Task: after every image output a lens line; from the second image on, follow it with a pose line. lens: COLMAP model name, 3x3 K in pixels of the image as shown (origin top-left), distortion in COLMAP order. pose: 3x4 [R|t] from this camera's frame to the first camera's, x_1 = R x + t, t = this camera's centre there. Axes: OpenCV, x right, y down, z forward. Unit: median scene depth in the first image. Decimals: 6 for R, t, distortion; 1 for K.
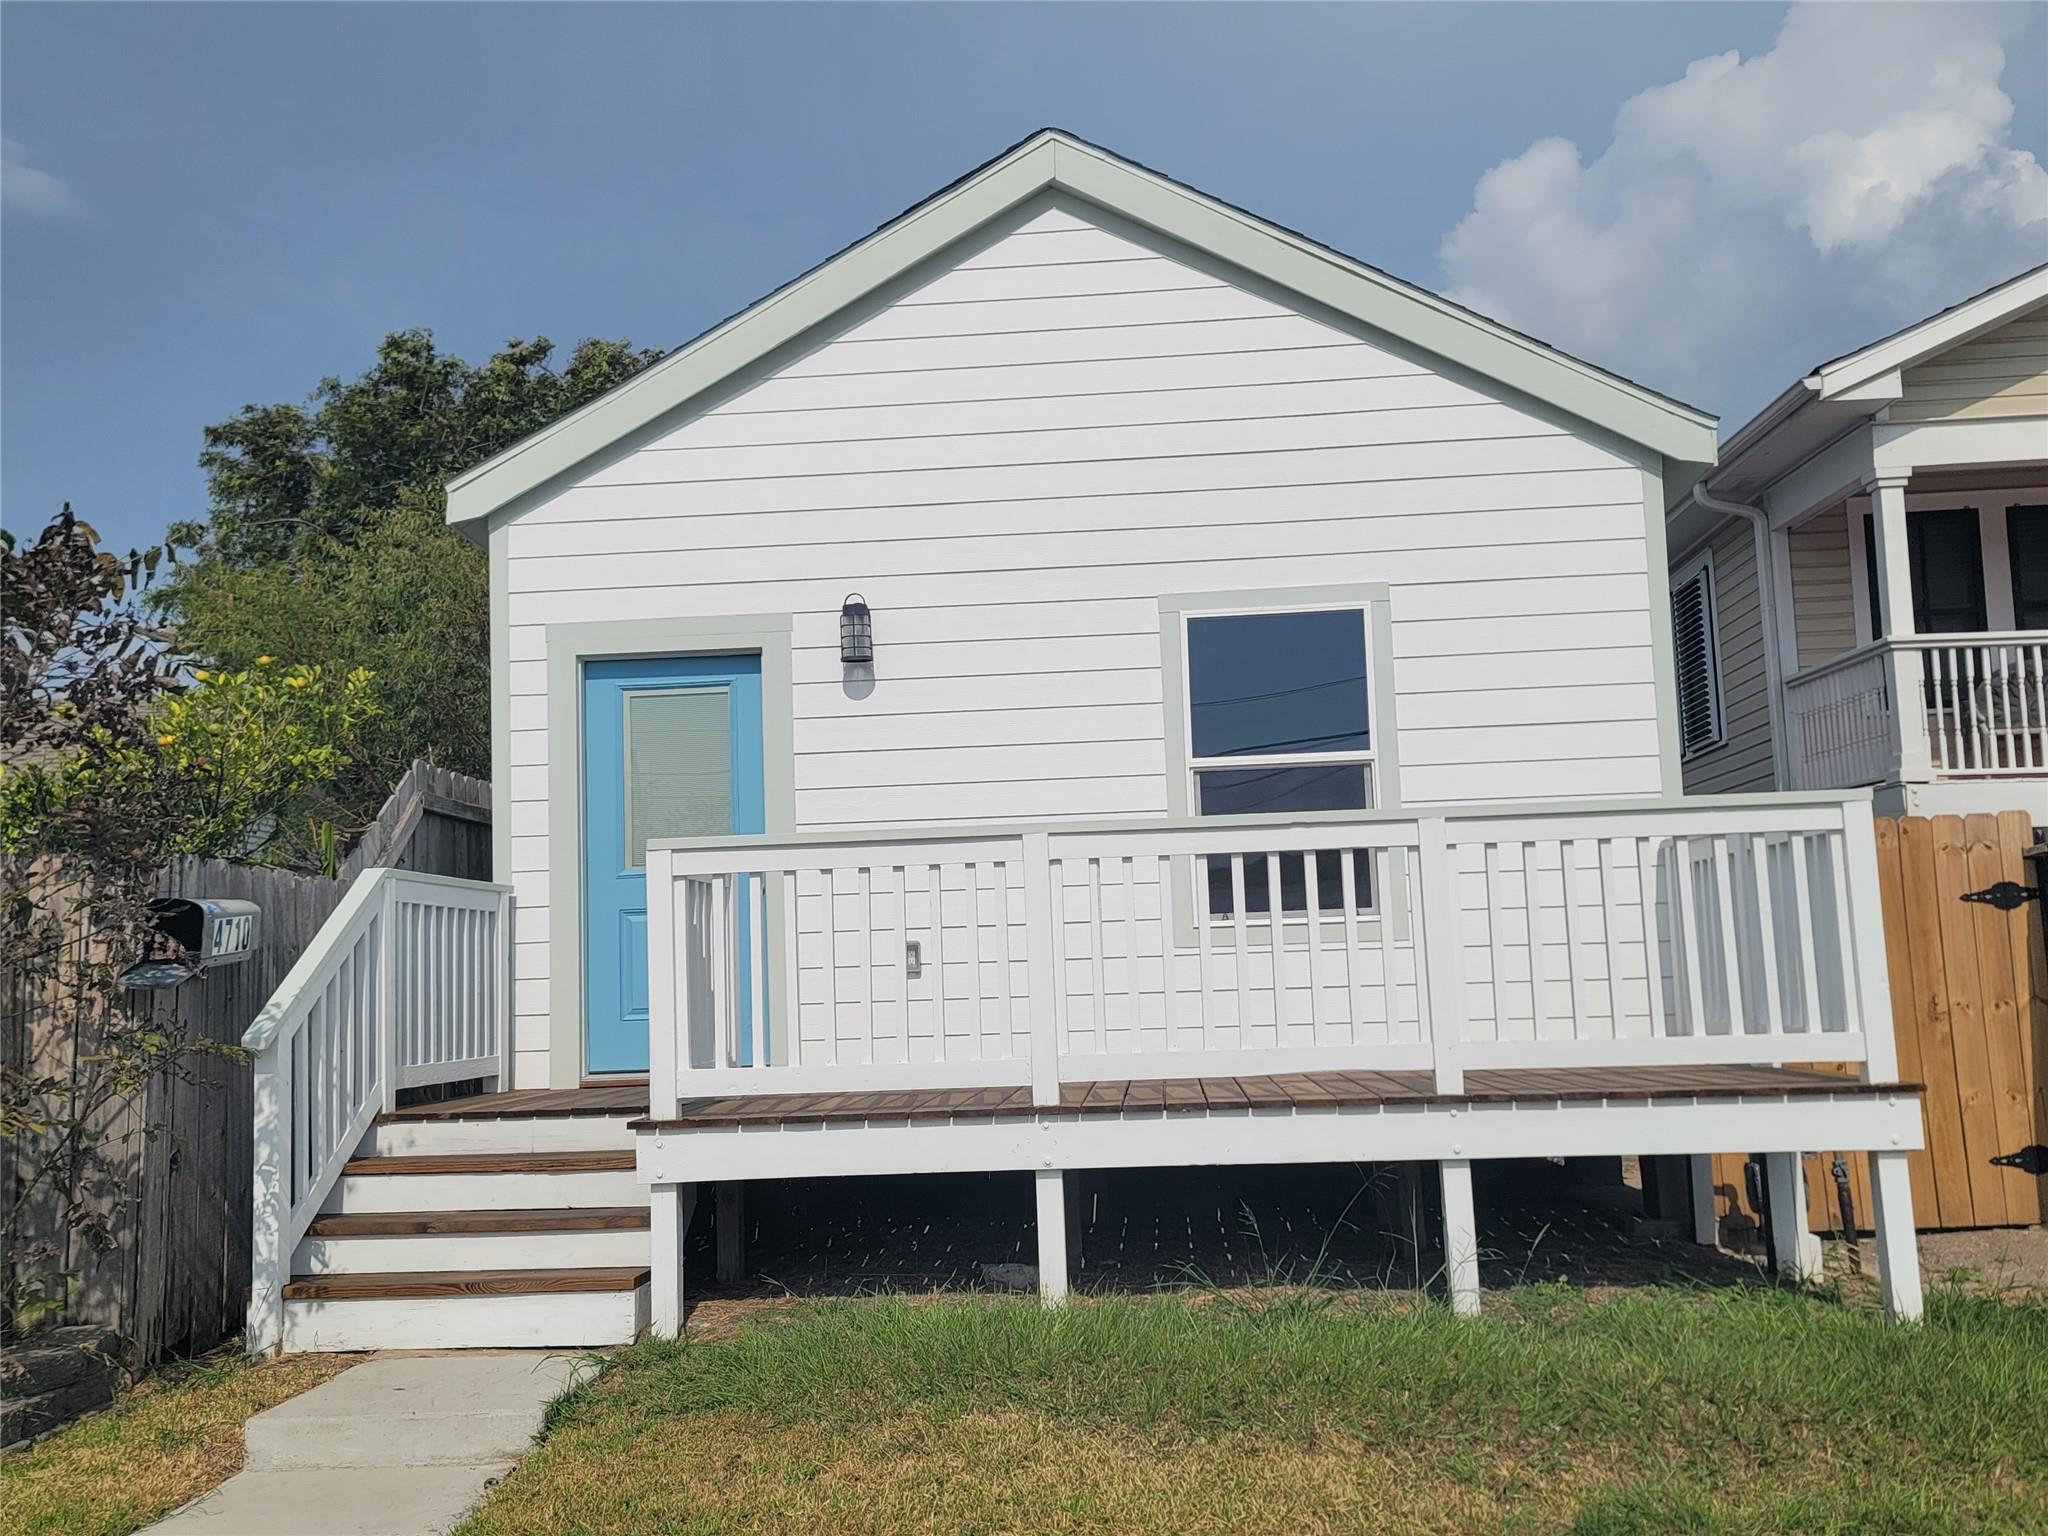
lens RADIAL K [[1778.8, 0, 1024.0], [0, 1778.8, 768.0], [0, 0, 1]] dist [0.005849, 0.072250]
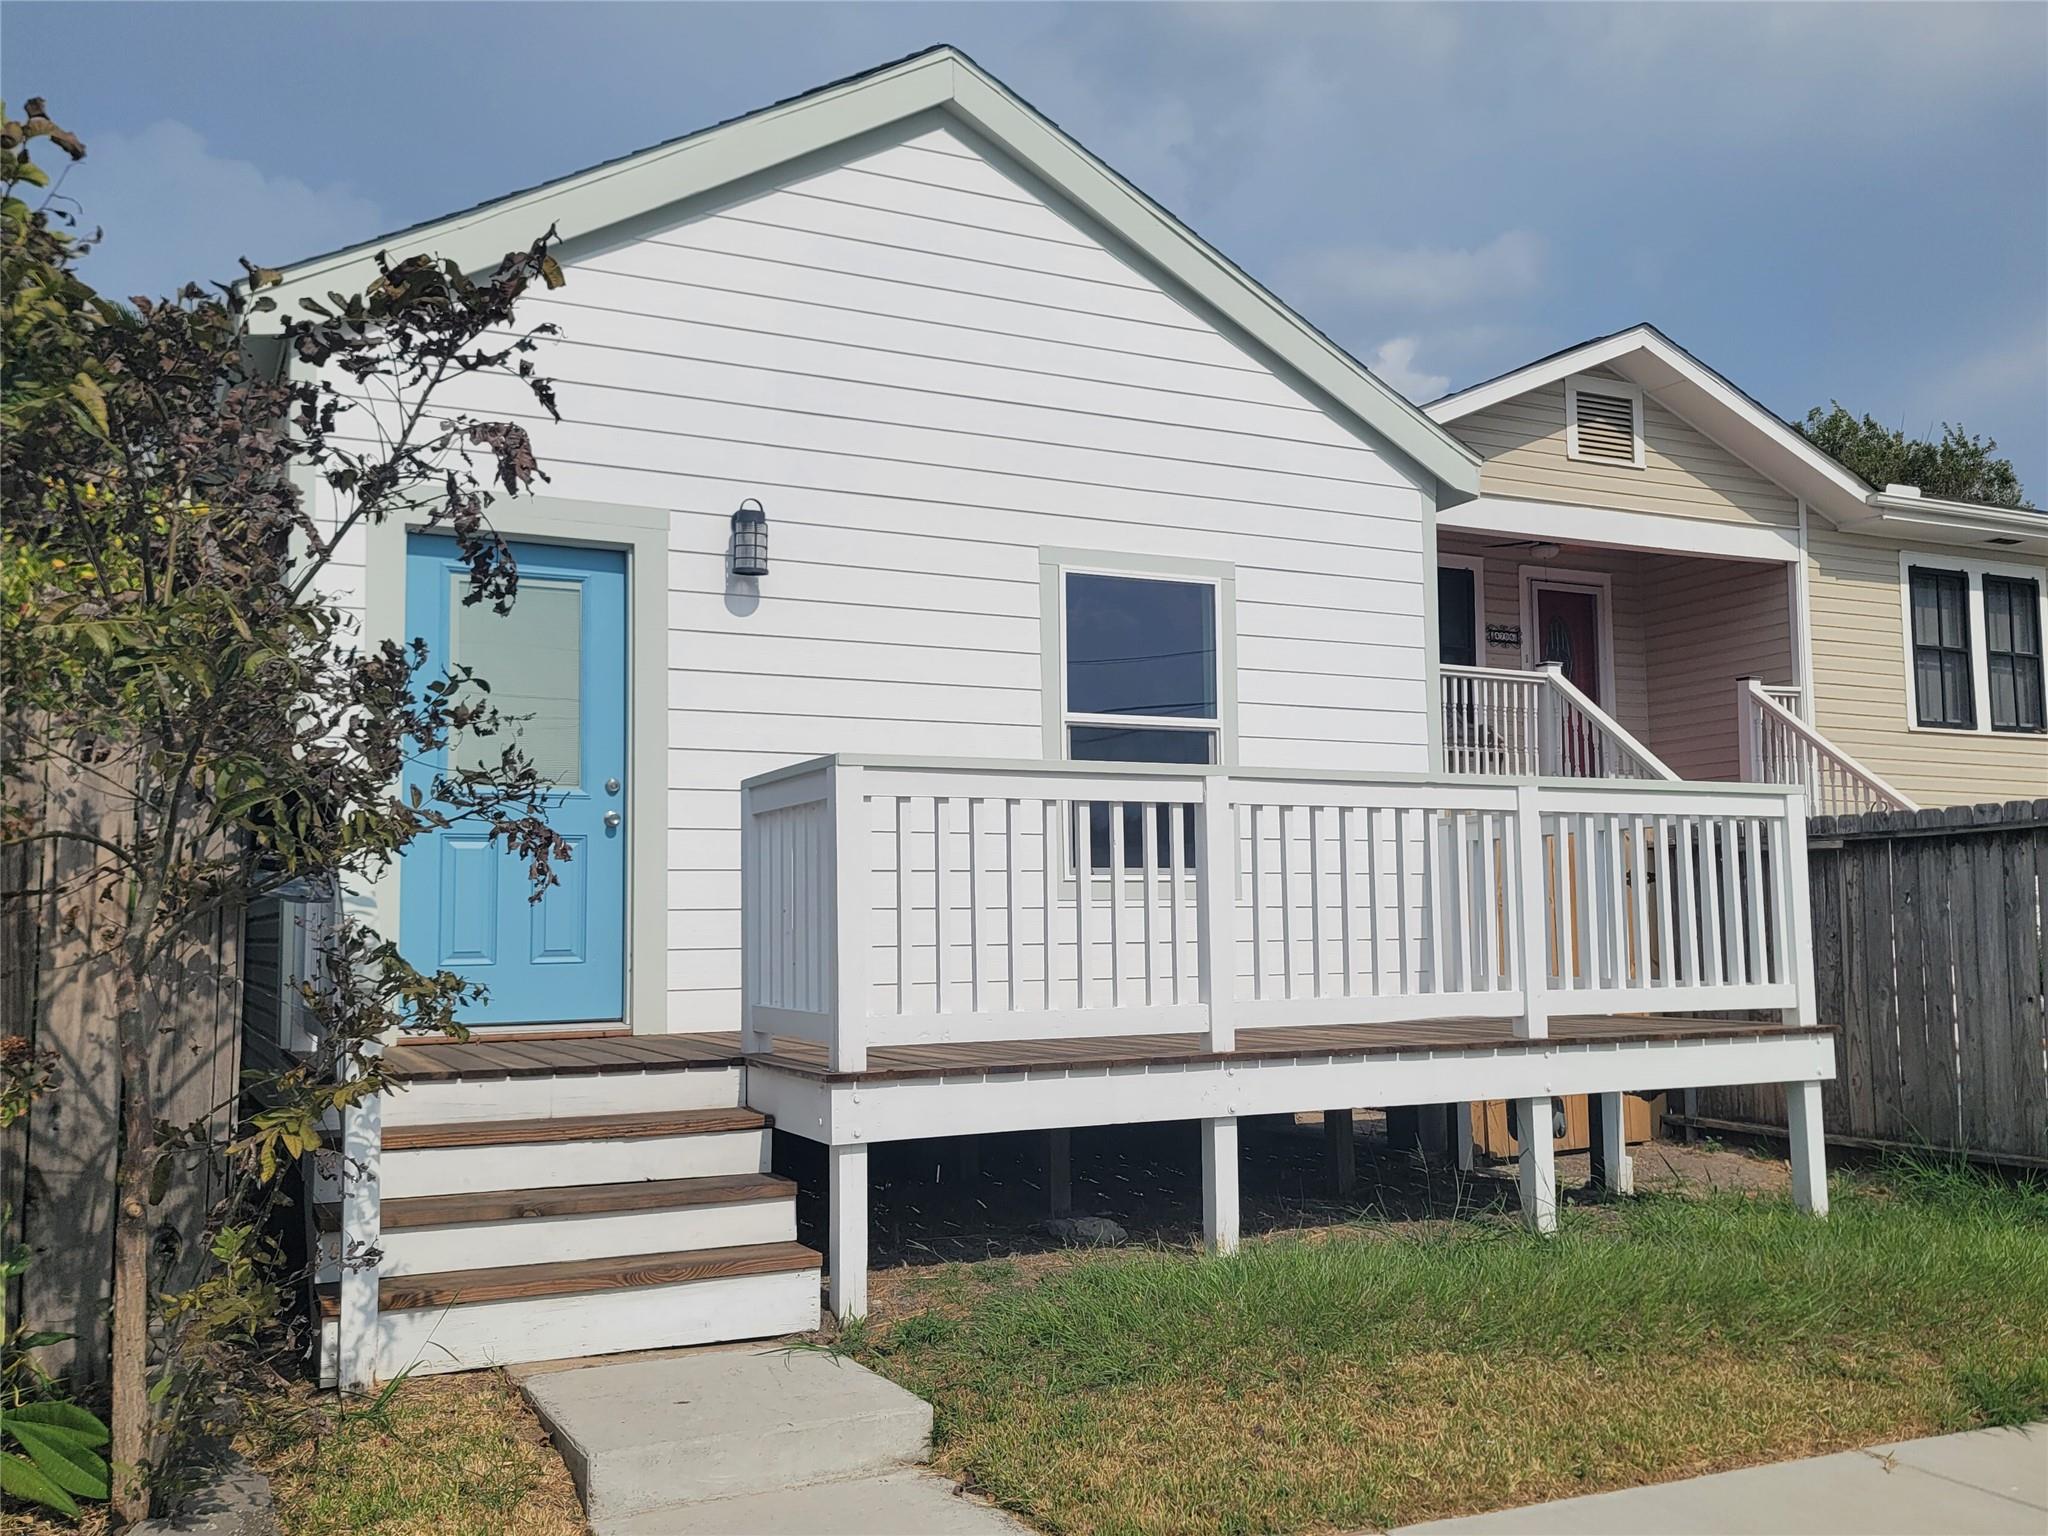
lens RADIAL K [[1735.5, 0, 1024.0], [0, 1735.5, 768.0], [0, 0, 1]] dist [0.009868, 0.000578]
pose [[0.870432, 0.071002, 0.487142, -0.399560], [-0.076850, 0.997011, -0.007999, 0.035379], [-0.486254, -0.030474, 0.873286, 0.157789]]
